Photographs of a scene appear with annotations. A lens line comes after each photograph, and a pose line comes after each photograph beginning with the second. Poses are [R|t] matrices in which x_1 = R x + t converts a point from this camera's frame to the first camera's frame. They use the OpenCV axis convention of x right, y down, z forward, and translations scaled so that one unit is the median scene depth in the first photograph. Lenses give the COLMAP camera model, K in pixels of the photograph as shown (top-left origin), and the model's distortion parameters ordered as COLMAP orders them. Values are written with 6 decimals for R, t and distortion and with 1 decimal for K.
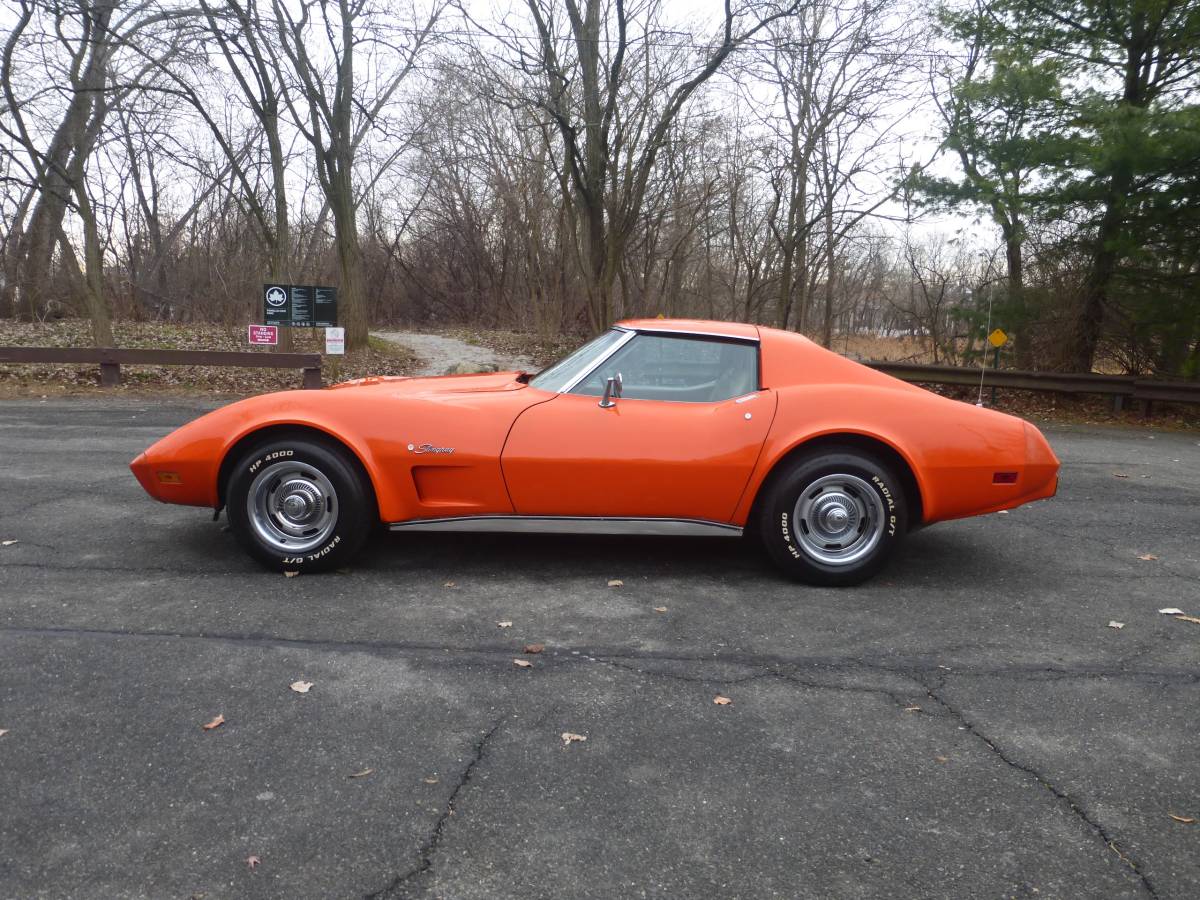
lens RADIAL K [[897.9, 0, 595.0], [0, 897.9, 451.9], [0, 0, 1]] dist [-0.031730, 0.024188]
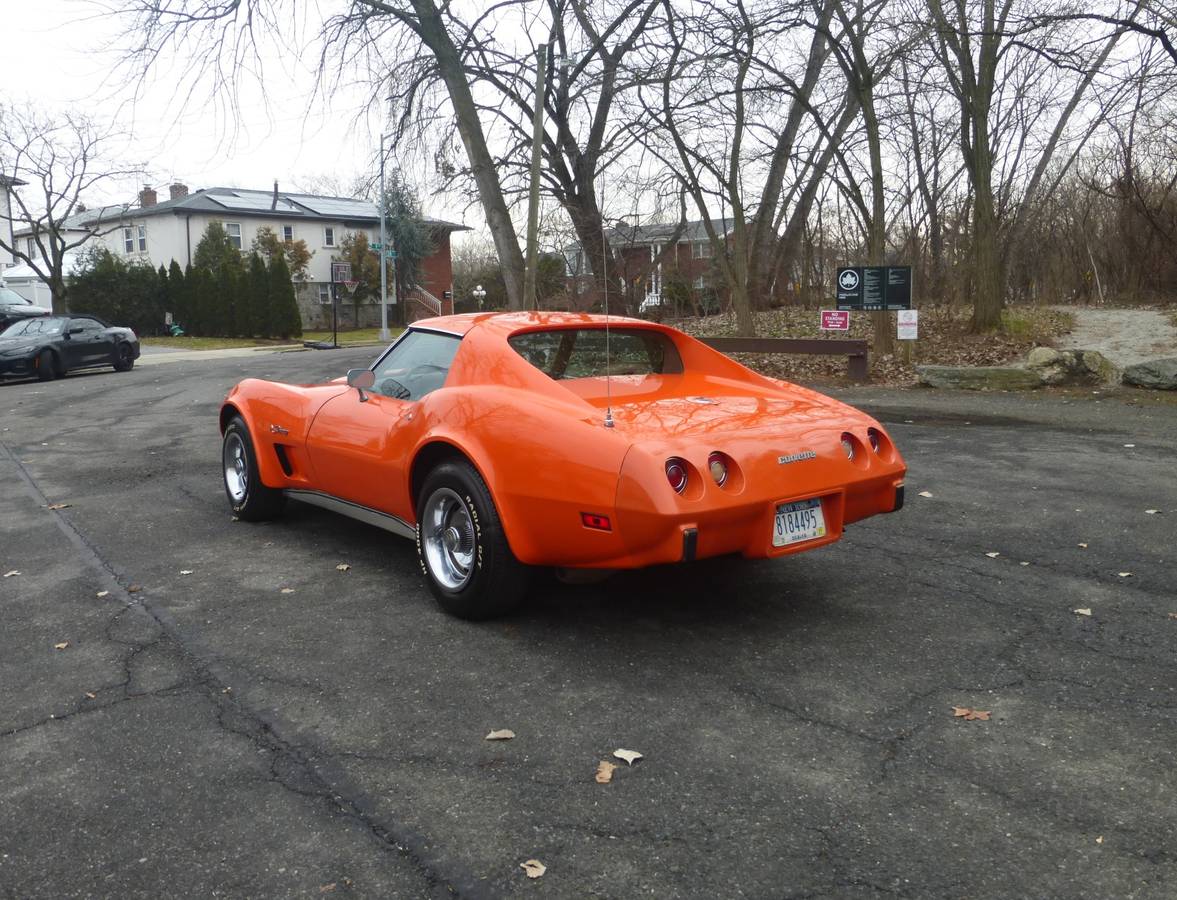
lens RADIAL K [[974.1, 0, 599.0], [0, 974.1, 442.4], [0, 0, 1]] dist [-0.022482, 0.011319]
pose [[0.651361, 0.066944, -0.755809, 0.265723], [-0.066932, 0.997287, 0.030649, -0.014414], [0.755810, 0.030624, 0.654074, 0.122964]]
